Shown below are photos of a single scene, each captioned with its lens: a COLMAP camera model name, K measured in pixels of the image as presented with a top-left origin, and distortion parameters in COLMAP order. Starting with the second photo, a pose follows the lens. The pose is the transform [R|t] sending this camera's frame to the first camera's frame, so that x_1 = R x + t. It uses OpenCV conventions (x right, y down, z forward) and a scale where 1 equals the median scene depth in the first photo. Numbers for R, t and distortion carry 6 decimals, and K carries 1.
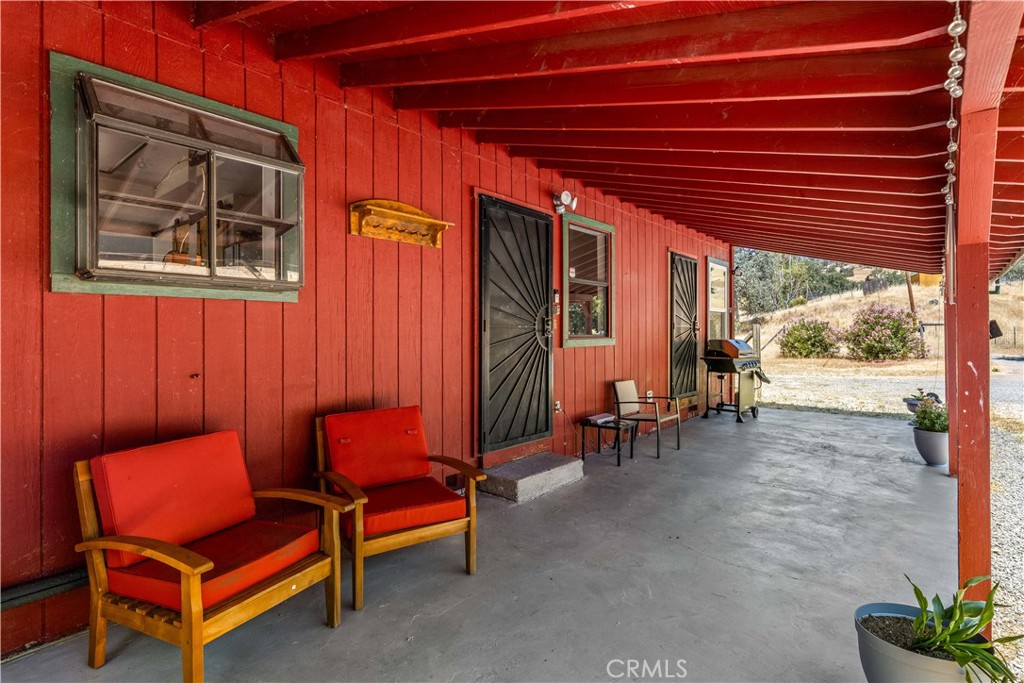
lens RADIAL K [[522.9, 0, 512.5], [0, 522.9, 336.1], [0, 0, 1]] dist [0.000979, 0.000200]
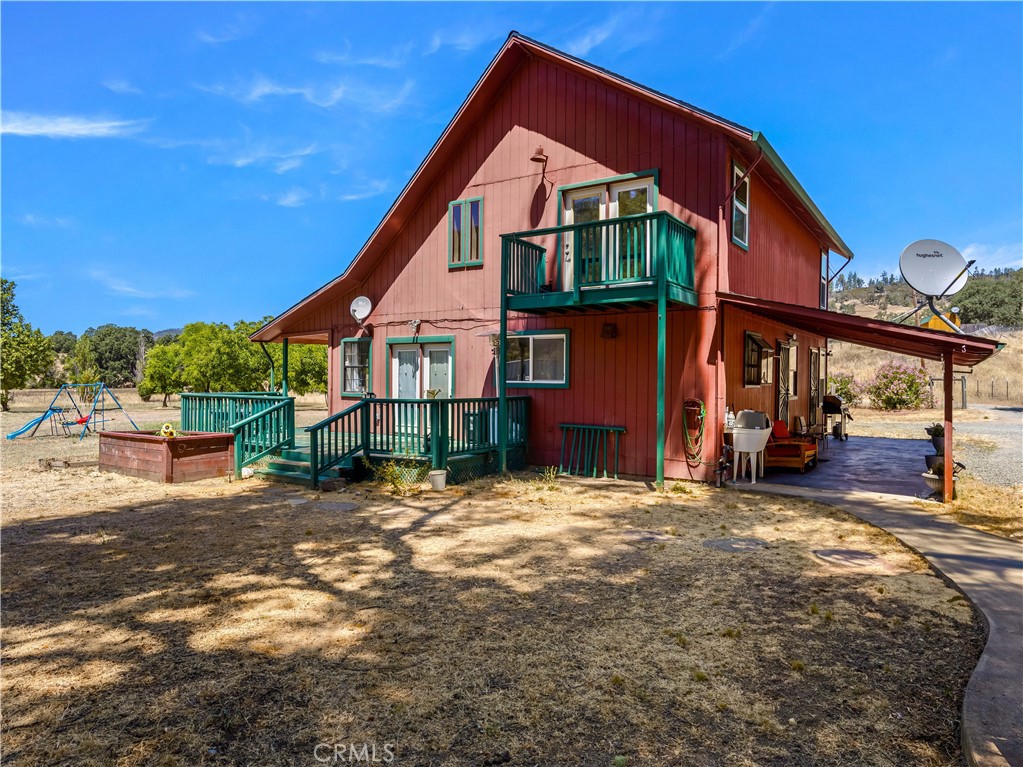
lens RADIAL K [[647.6, 0, 511.2], [0, 647.6, 386.1], [0, 0, 1]] dist [0.004257, 0.001062]
pose [[0.995717, 0.006604, 0.092219, -0.276959], [-0.007370, 0.999941, 0.007964, -0.011805], [-0.092161, -0.008609, 0.995707, -0.345593]]
